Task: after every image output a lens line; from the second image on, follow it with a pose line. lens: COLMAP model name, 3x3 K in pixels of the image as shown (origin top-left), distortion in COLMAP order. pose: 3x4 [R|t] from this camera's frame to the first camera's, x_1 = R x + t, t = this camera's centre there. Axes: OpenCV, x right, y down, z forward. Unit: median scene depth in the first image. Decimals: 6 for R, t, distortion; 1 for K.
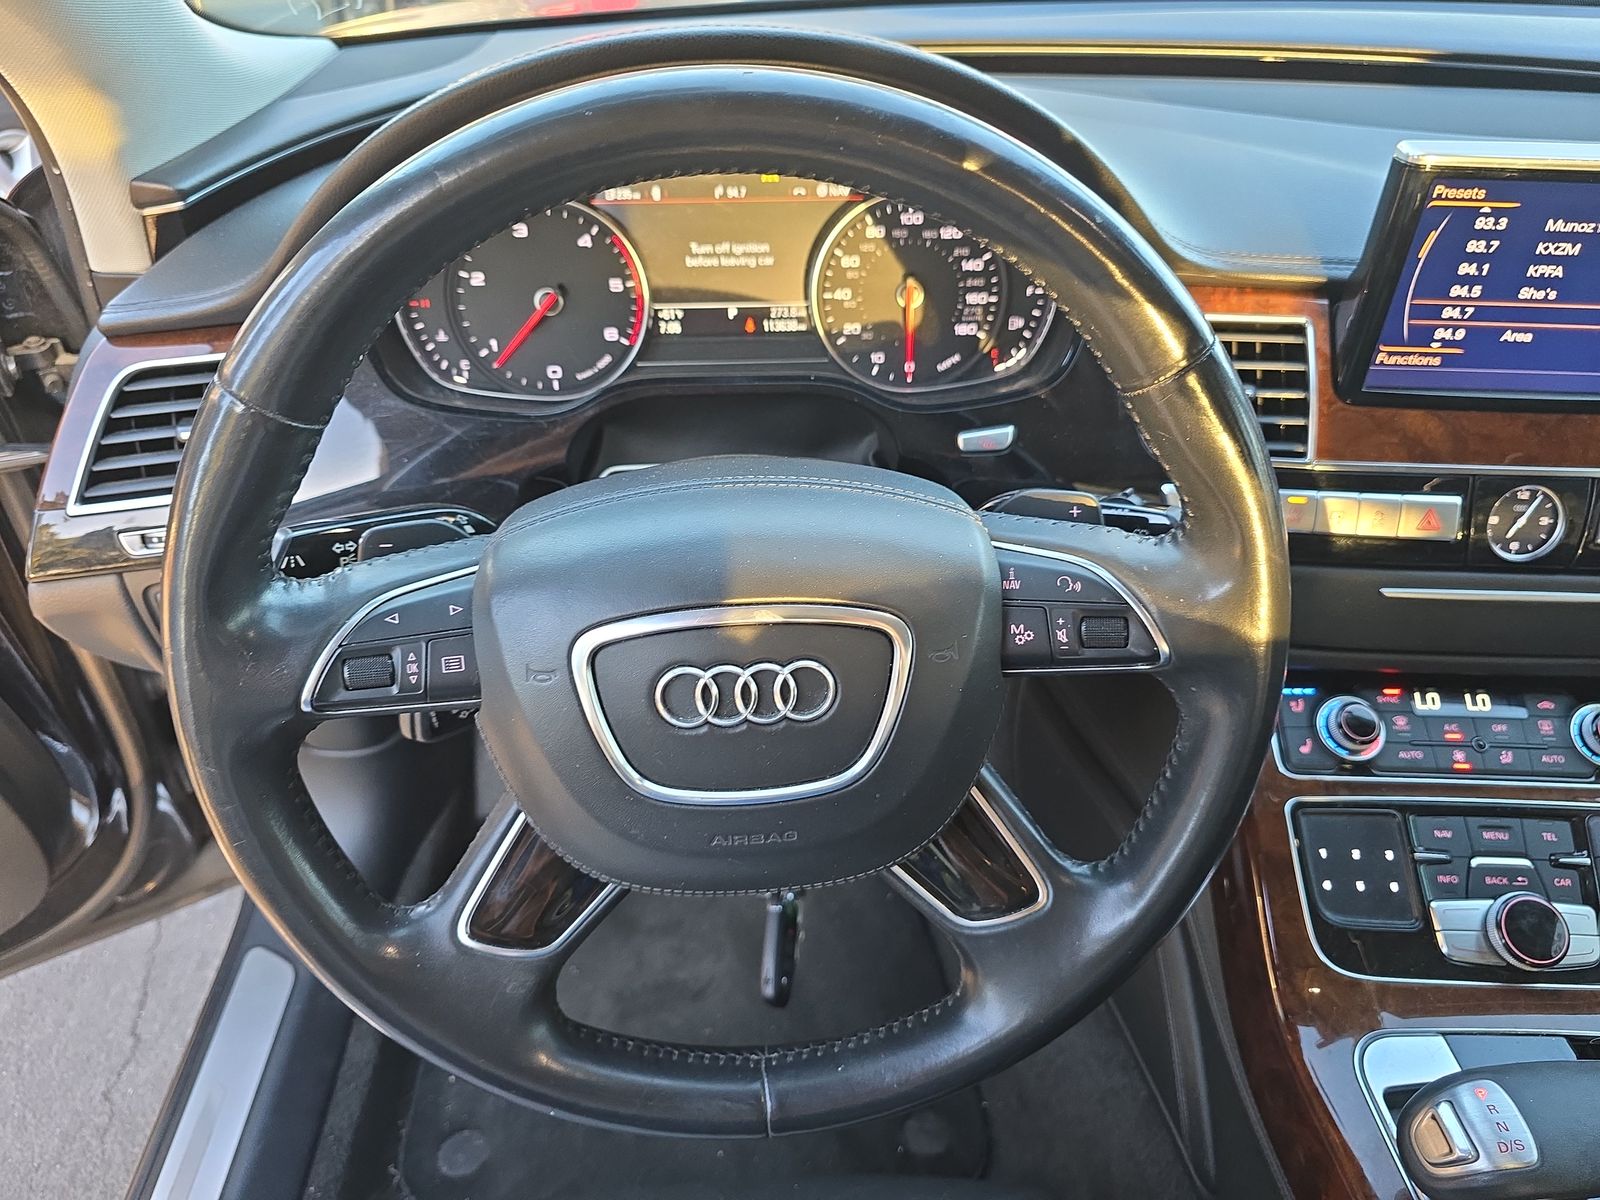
lens RADIAL K [[1065.8, 0, 792.0], [0, 1065.8, 588.9], [0, 0, 1]] dist [0.032320, -0.036657]
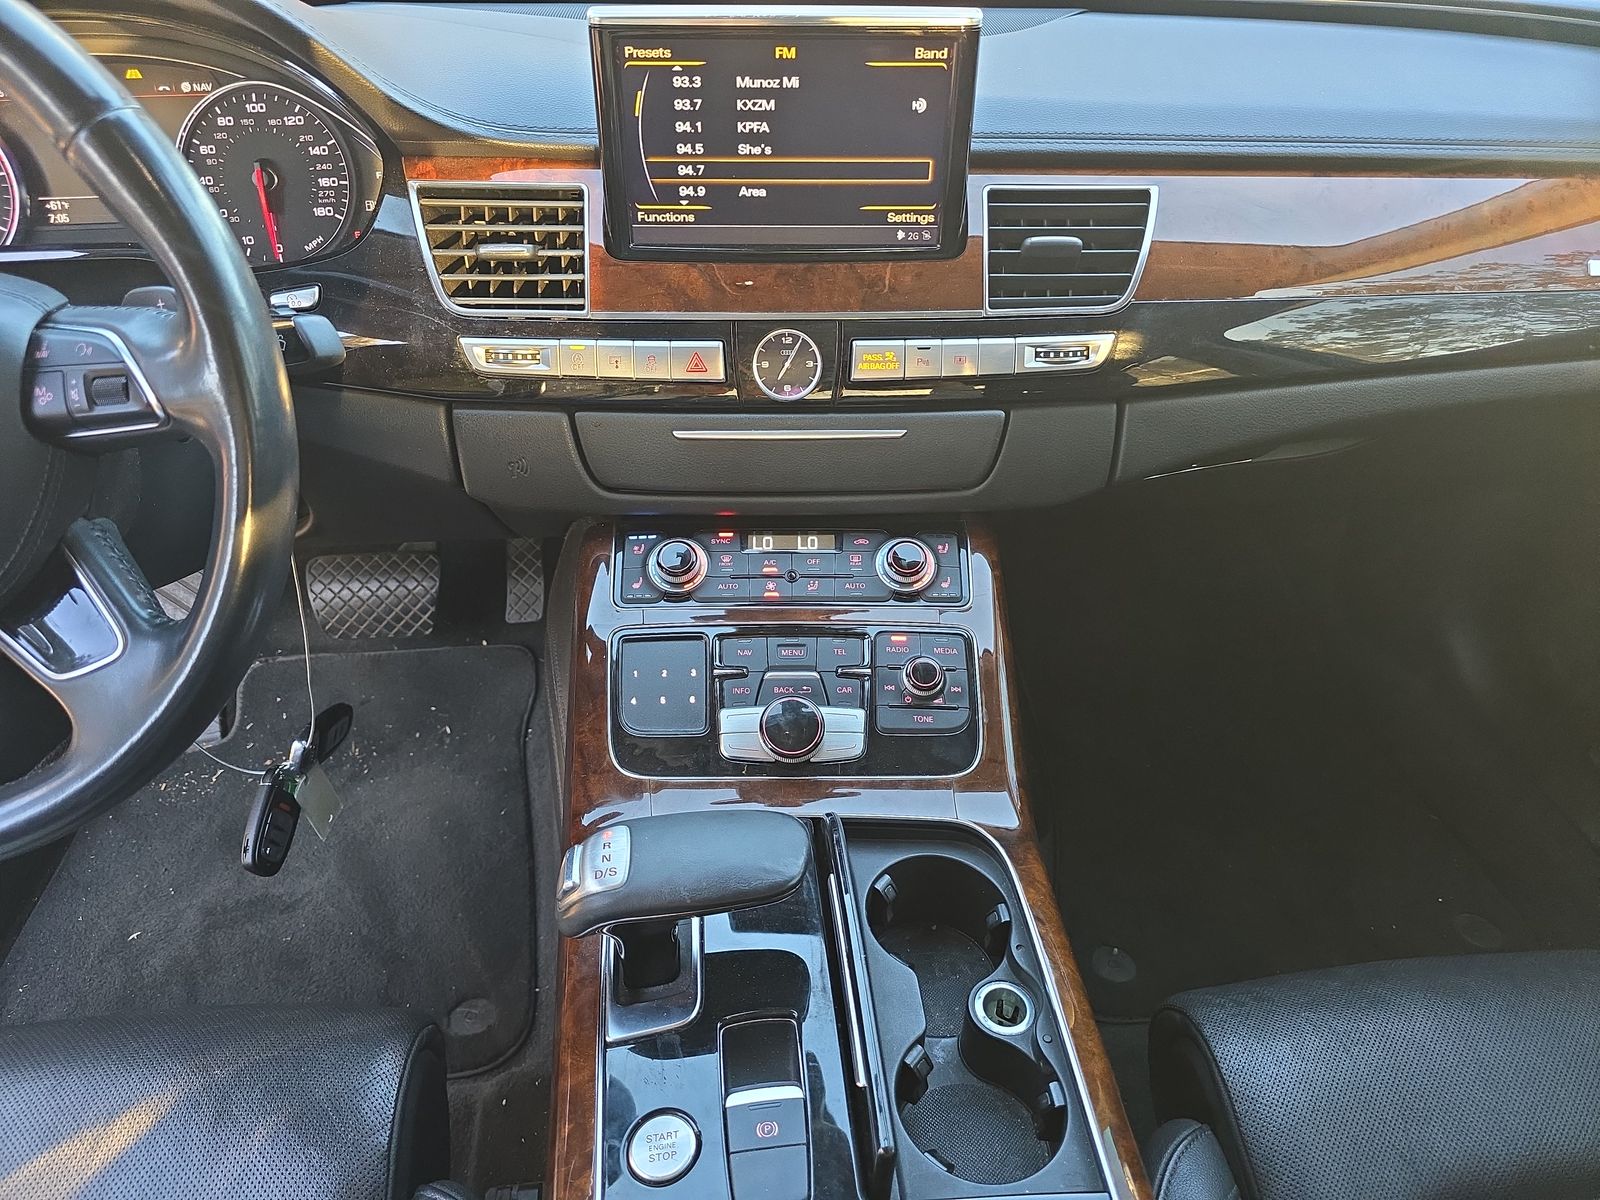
lens RADIAL K [[1065.8, 0, 798.8], [0, 1065.8, 615.9], [0, 0, 1]] dist [0.032320, -0.036657]
pose [[0.999347, -0.029442, 0.020967, 0.660267], [0.029653, 0.999512, -0.009798, 0.208516], [-0.020668, 0.010413, 0.999732, -0.102879]]
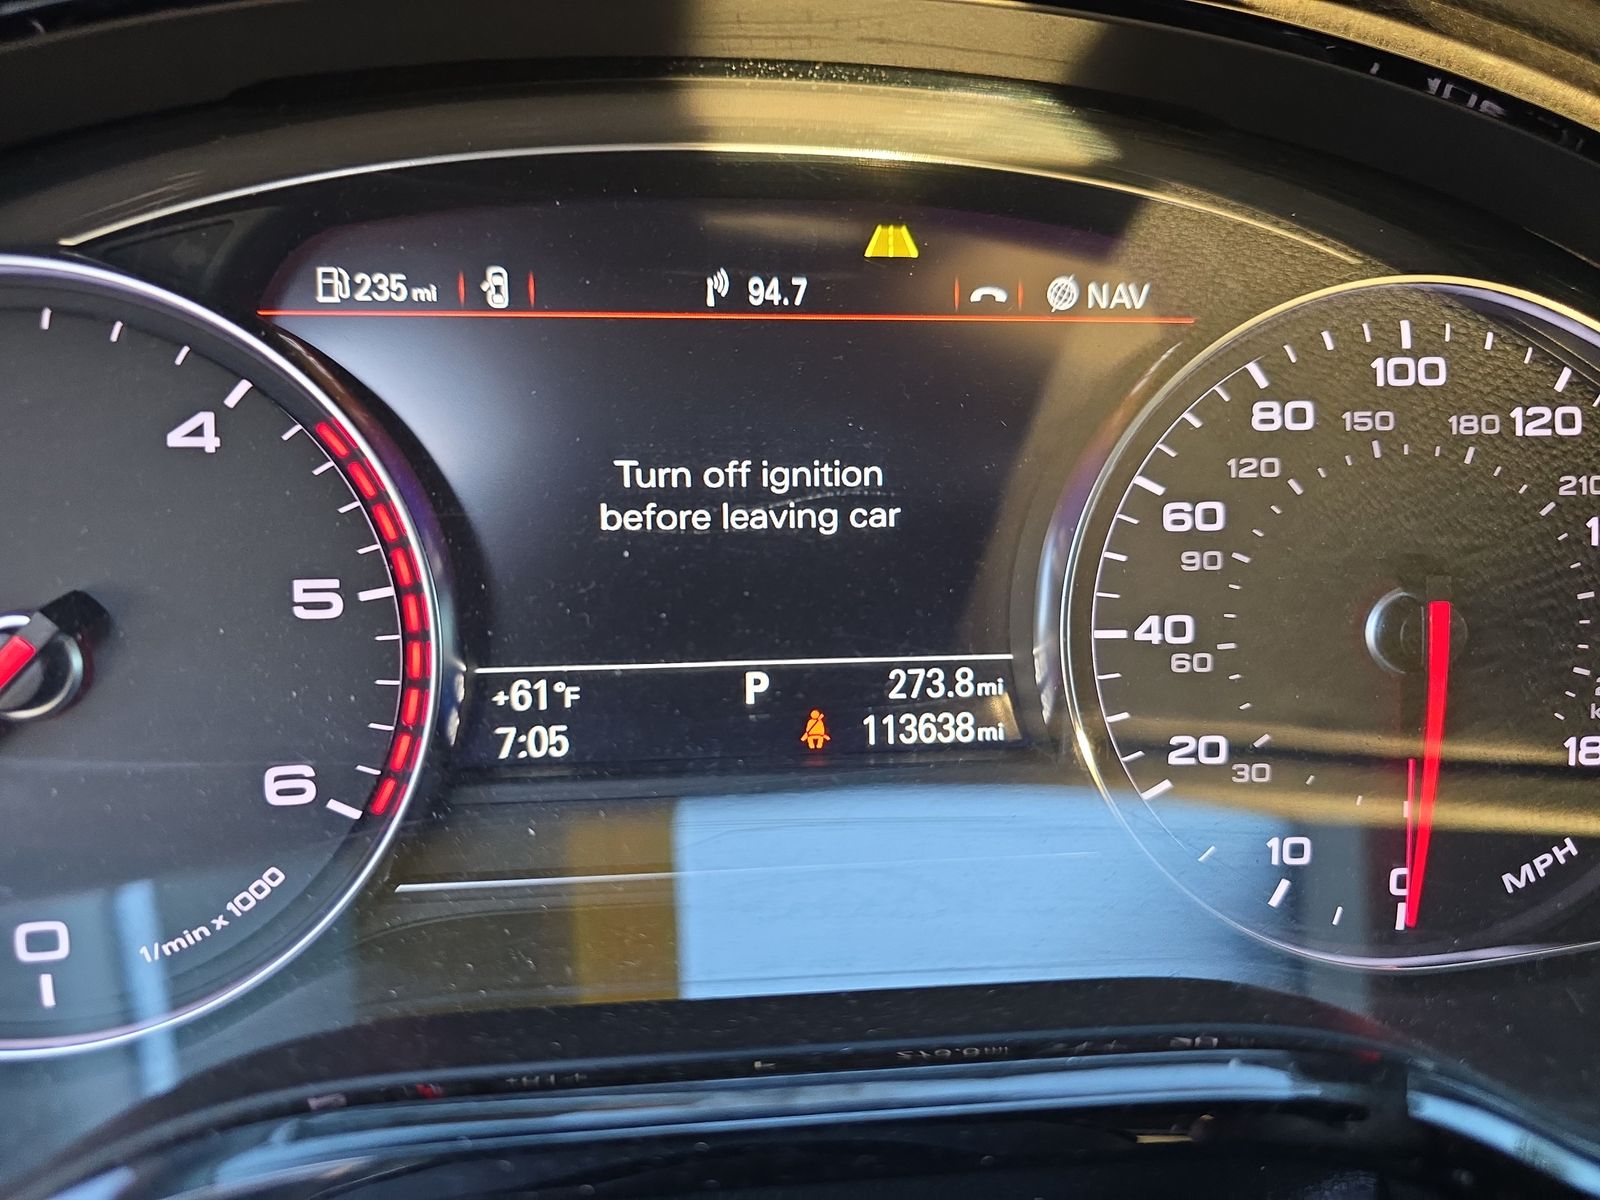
lens RADIAL K [[1065.8, 0, 806.0], [0, 1065.8, 604.0], [0, 0, 1]] dist [0.032320, -0.036657]
pose [[0.997777, 0.000144, 0.066642, -0.068481], [0.016877, 0.966854, -0.254771, -0.229985], [-0.064470, 0.255330, 0.964702, 0.795685]]
